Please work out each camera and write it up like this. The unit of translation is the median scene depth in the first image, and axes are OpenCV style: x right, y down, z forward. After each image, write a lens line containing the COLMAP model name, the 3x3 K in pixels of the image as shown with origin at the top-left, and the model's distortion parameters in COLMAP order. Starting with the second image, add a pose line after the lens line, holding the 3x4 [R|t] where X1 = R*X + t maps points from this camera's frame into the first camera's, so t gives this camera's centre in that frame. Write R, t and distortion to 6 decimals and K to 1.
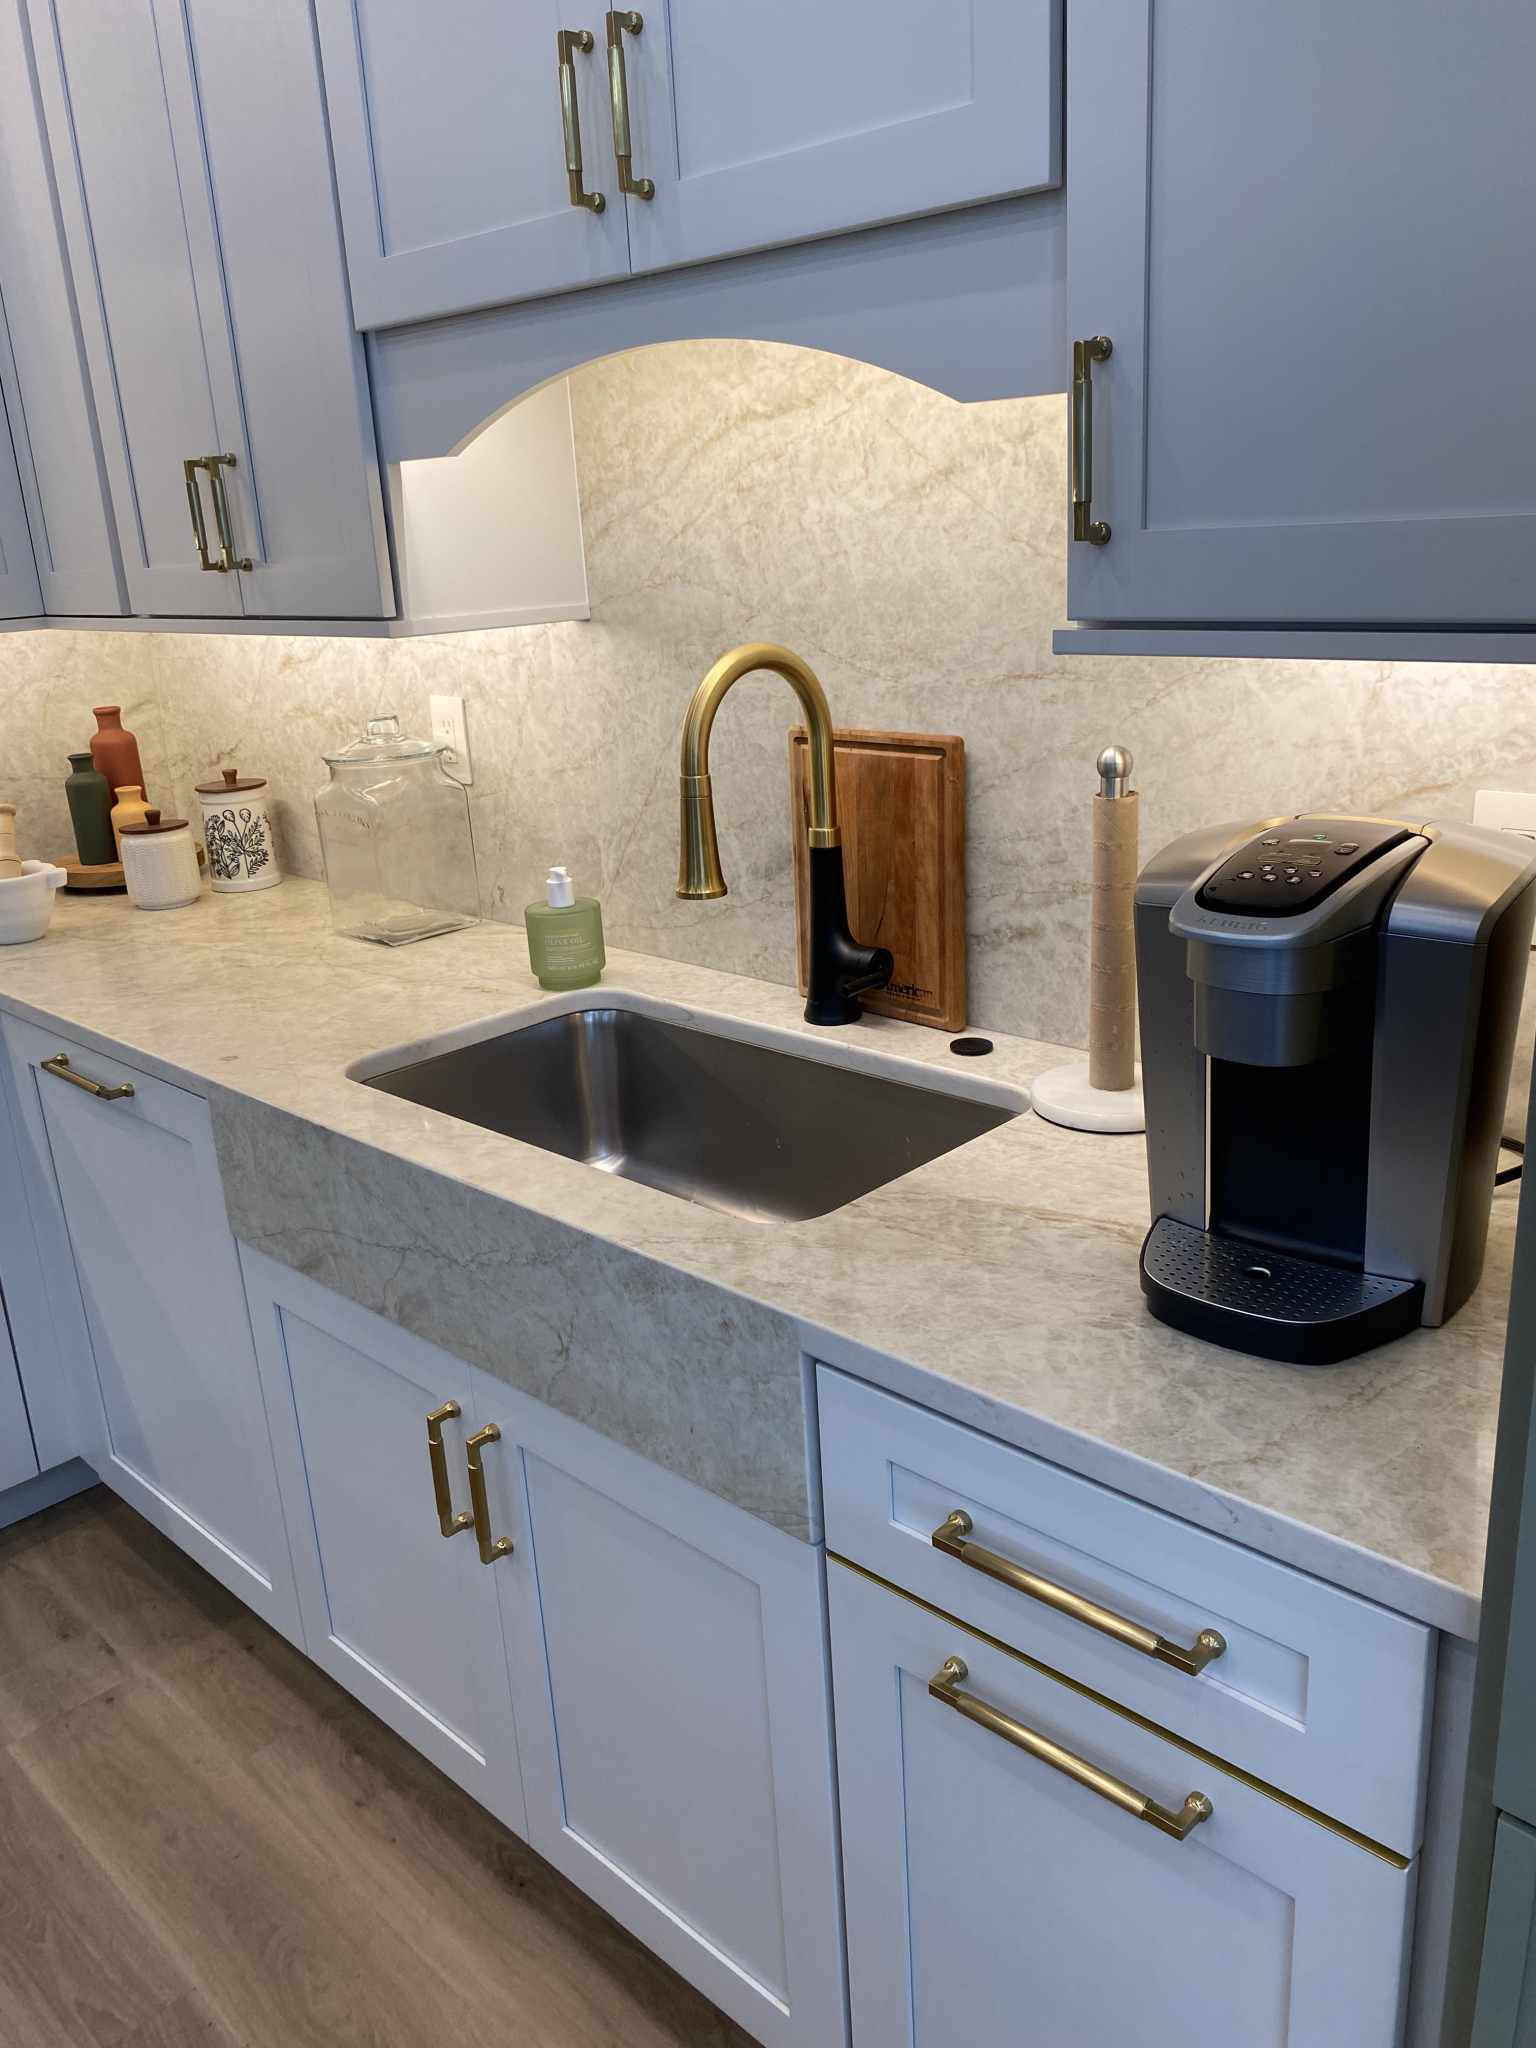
lens RADIAL K [[1568.4, 0, 779.5], [0, 1568.4, 1005.5], [0, 0, 1]] dist [0.007516, 0.002083]
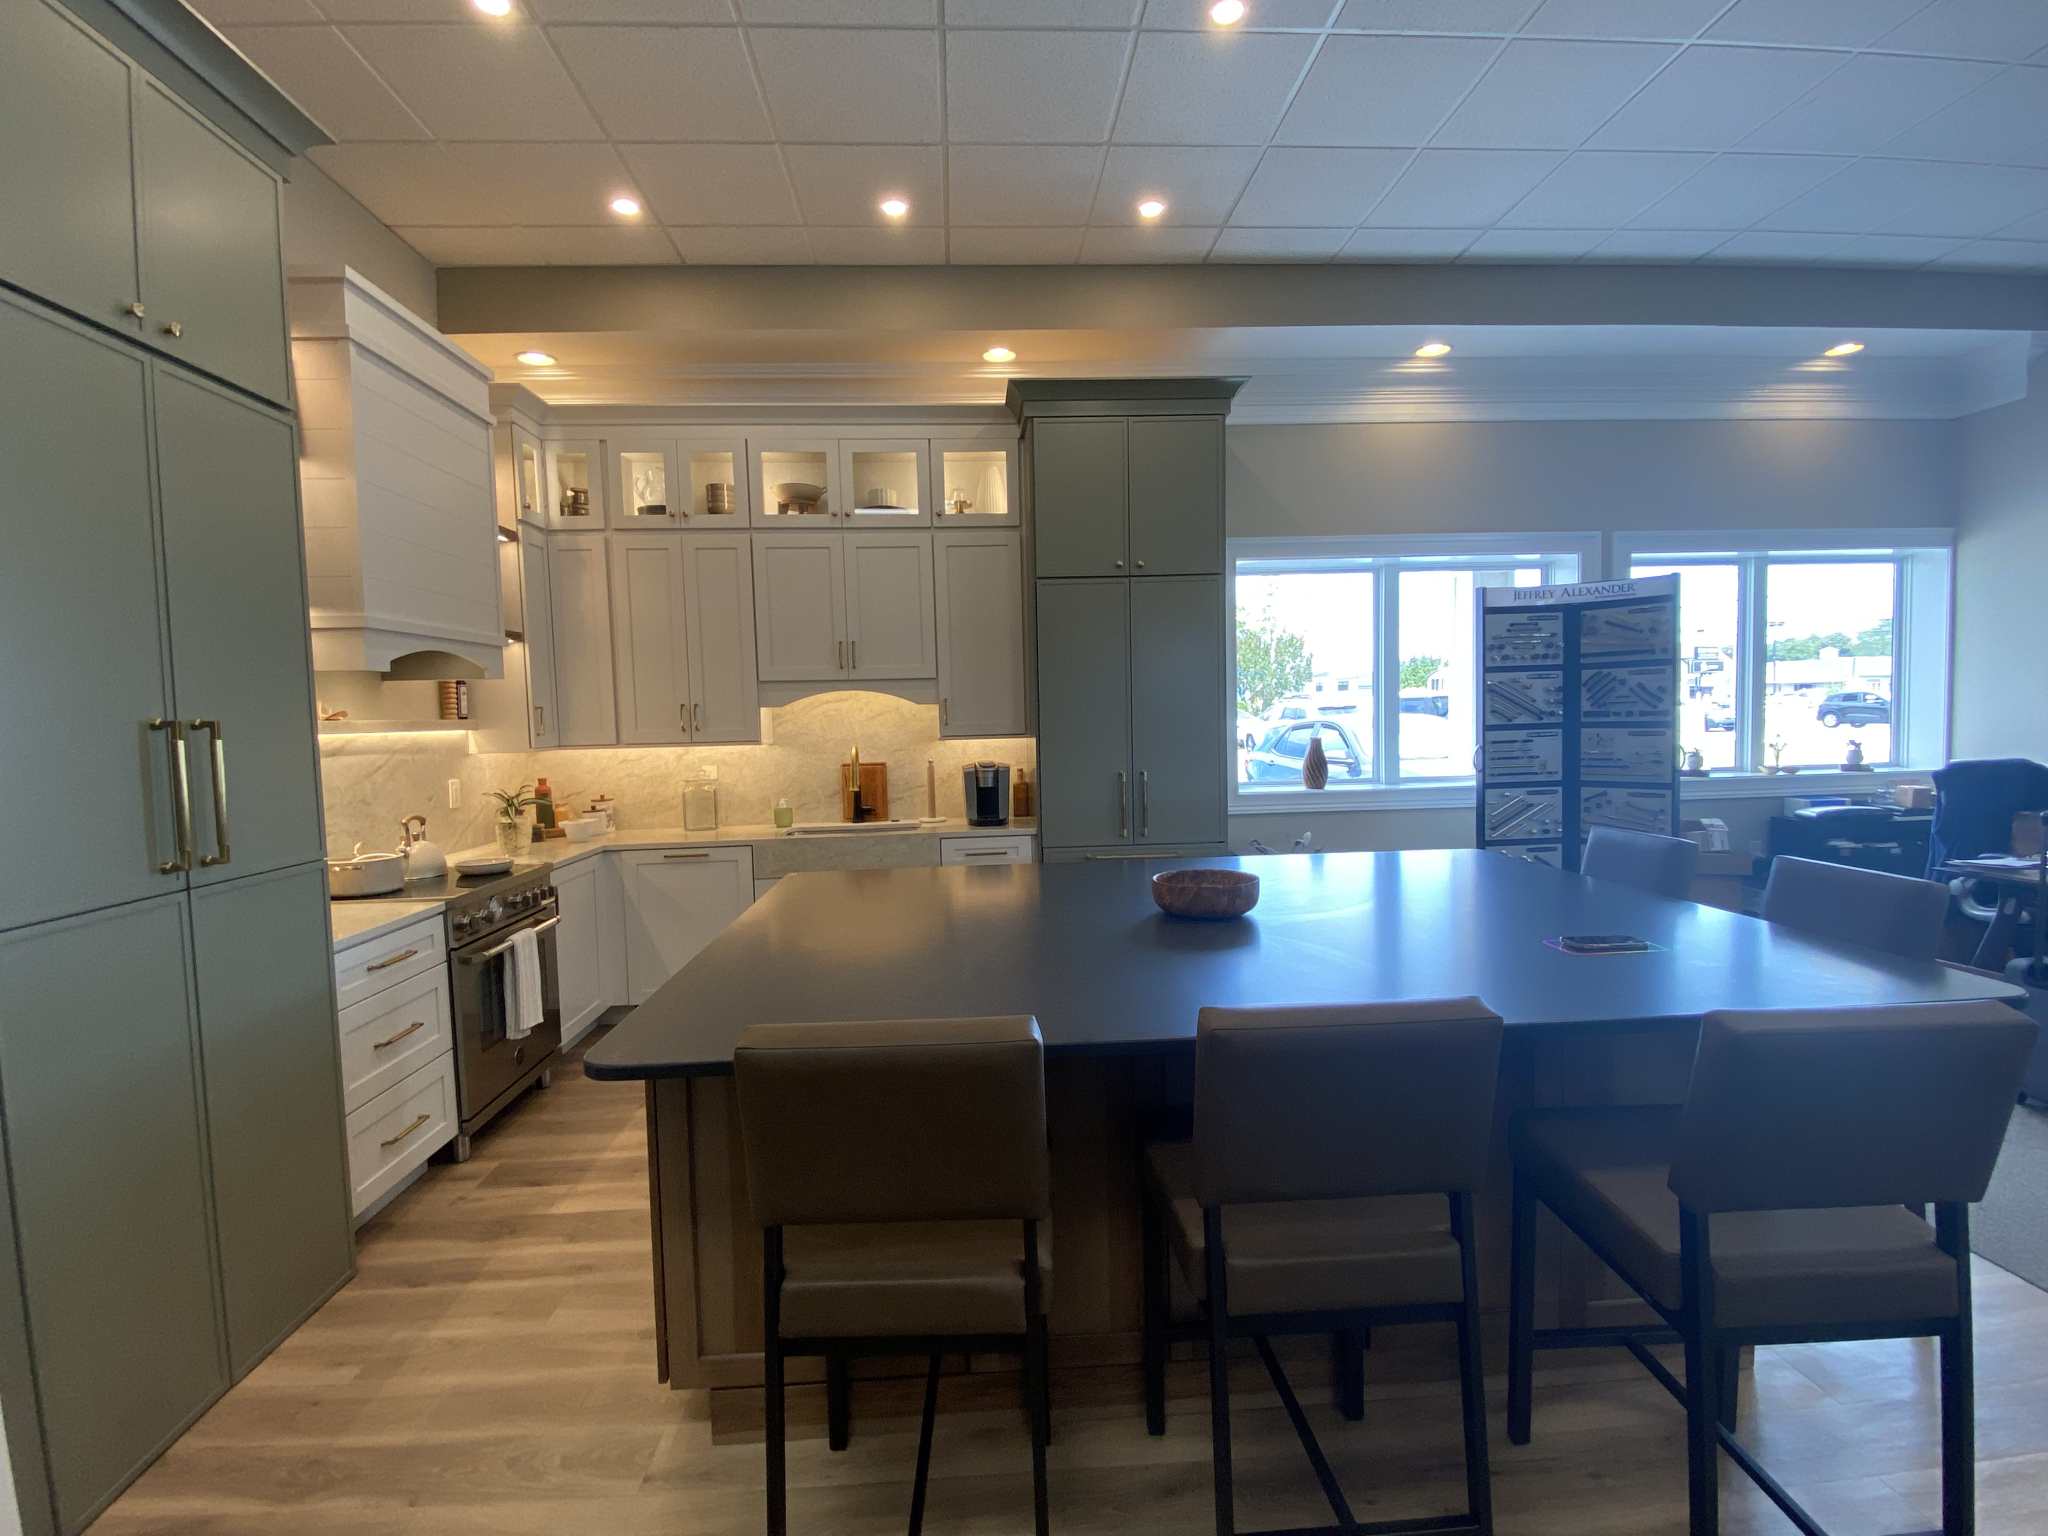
lens RADIAL K [[948.7, 0, 1015.2], [0, 948.7, 774.8], [0, 0, 1]] dist [0.050596, -0.040972]
pose [[0.681122, -0.013343, 0.732048, -1.608538], [0.209380, 0.961629, -0.177286, 0.440427], [-0.701593, 0.274029, 0.657781, -1.158846]]
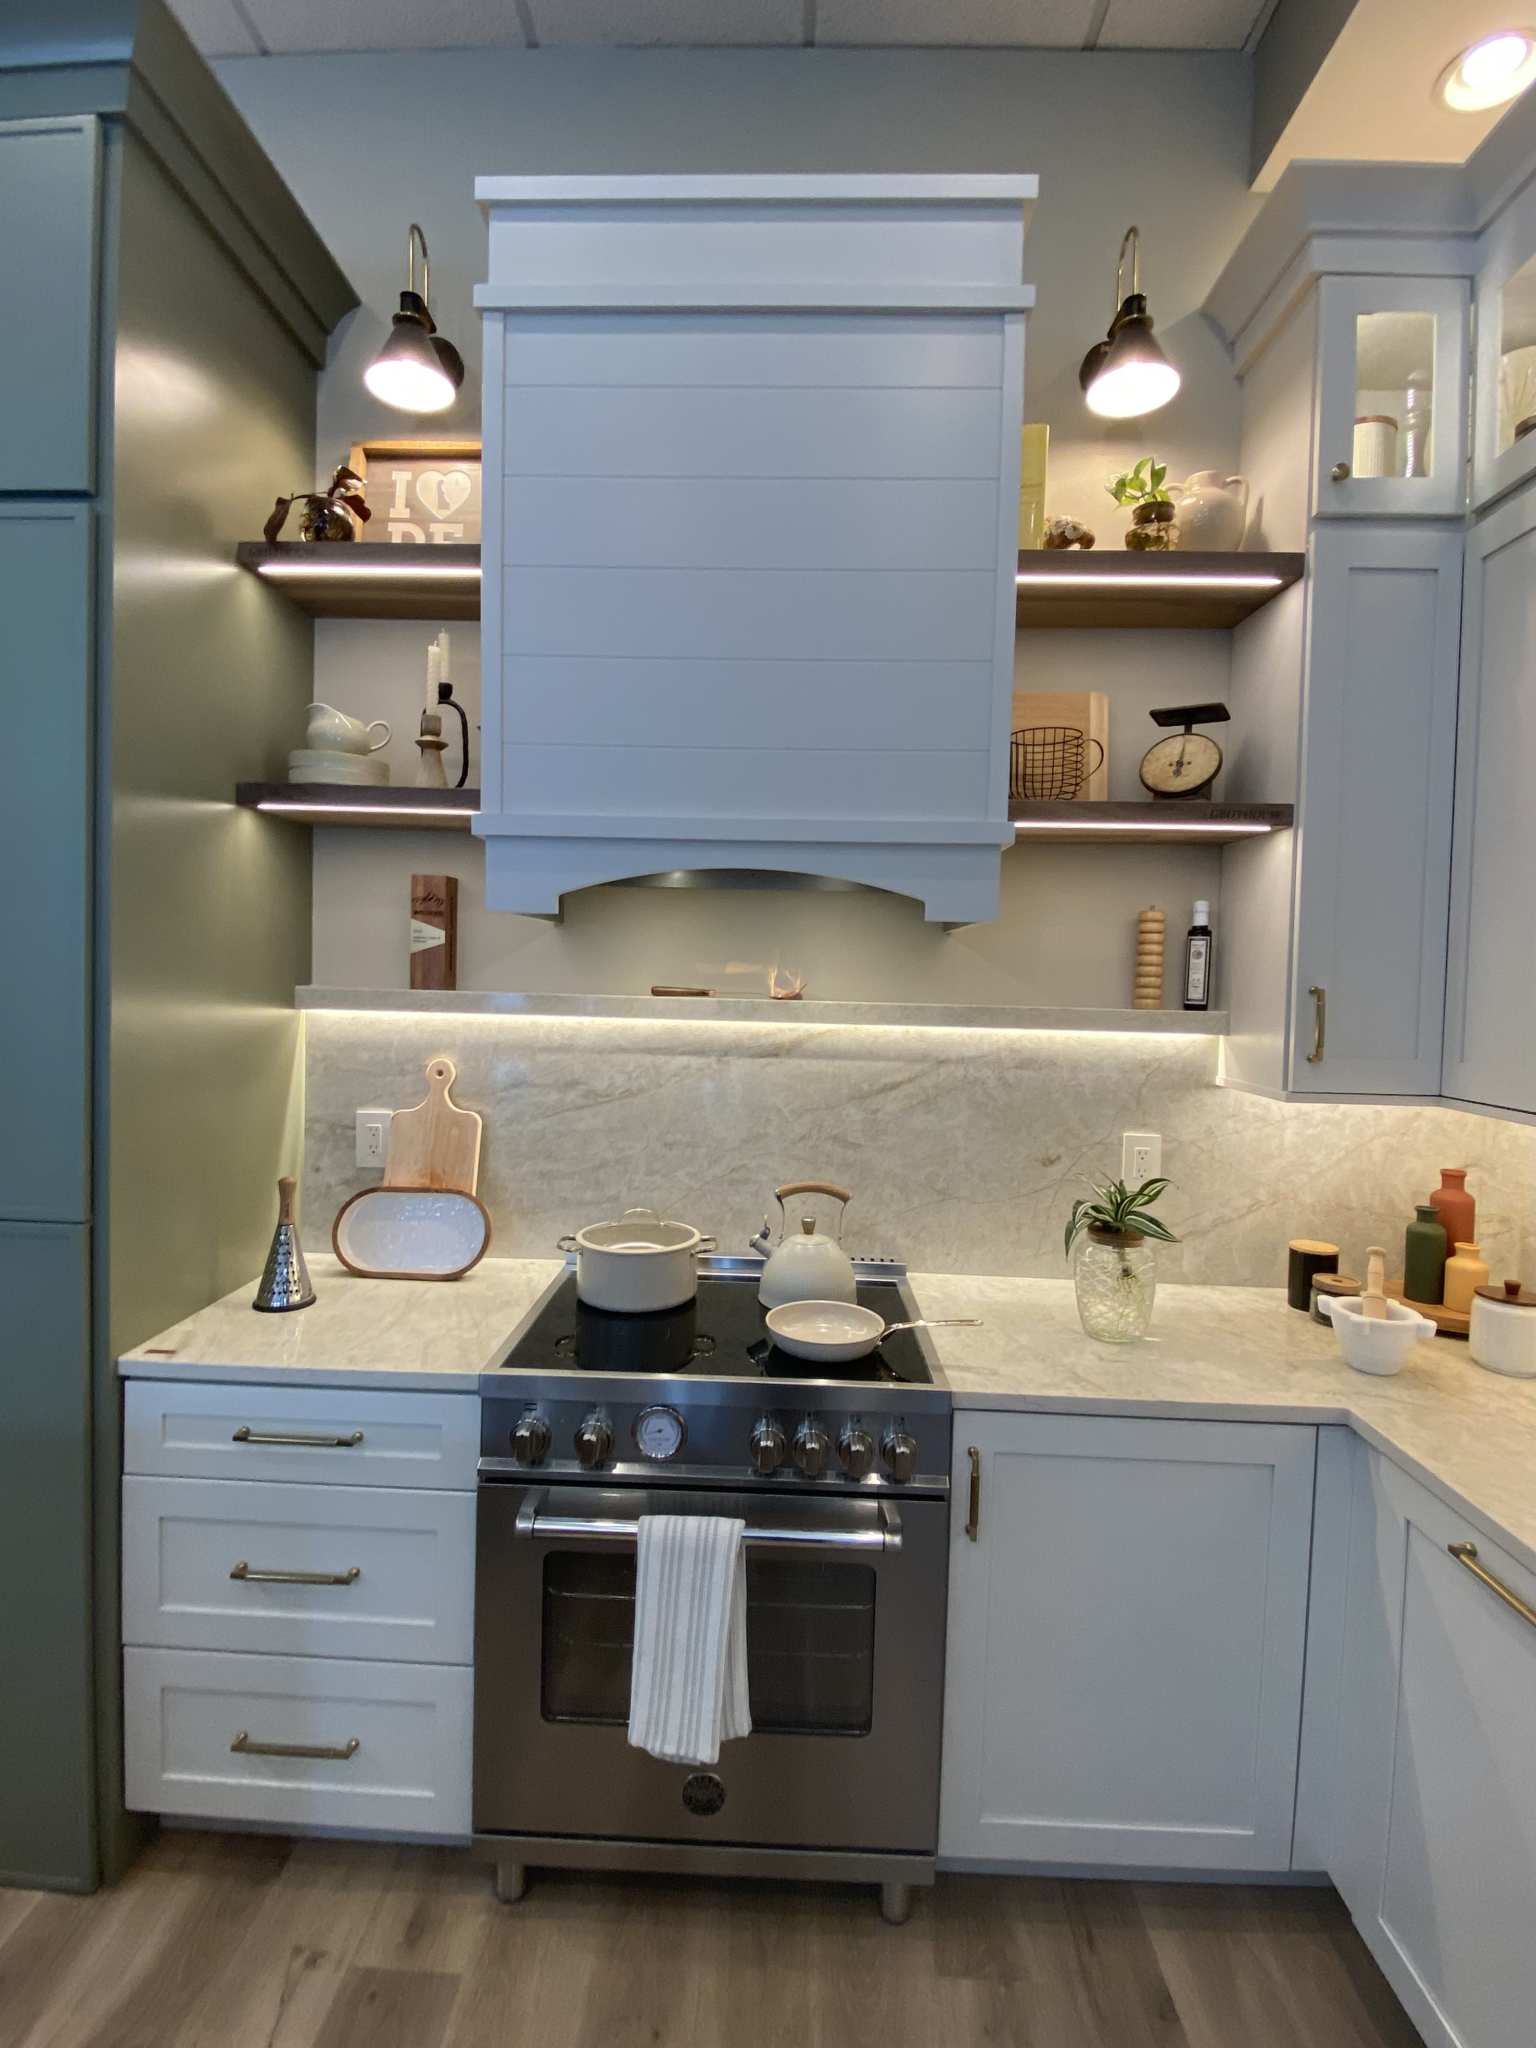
lens RADIAL K [[973.2, 0, 761.8], [0, 973.2, 1010.8], [0, 0, 1]] dist [0.053015, -0.040239]
pose [[0.670293, 0.096052, -0.735854, -0.340628], [-0.278139, 0.951823, -0.129116, -0.090429], [0.688001, 0.291216, 0.664716, 0.170738]]
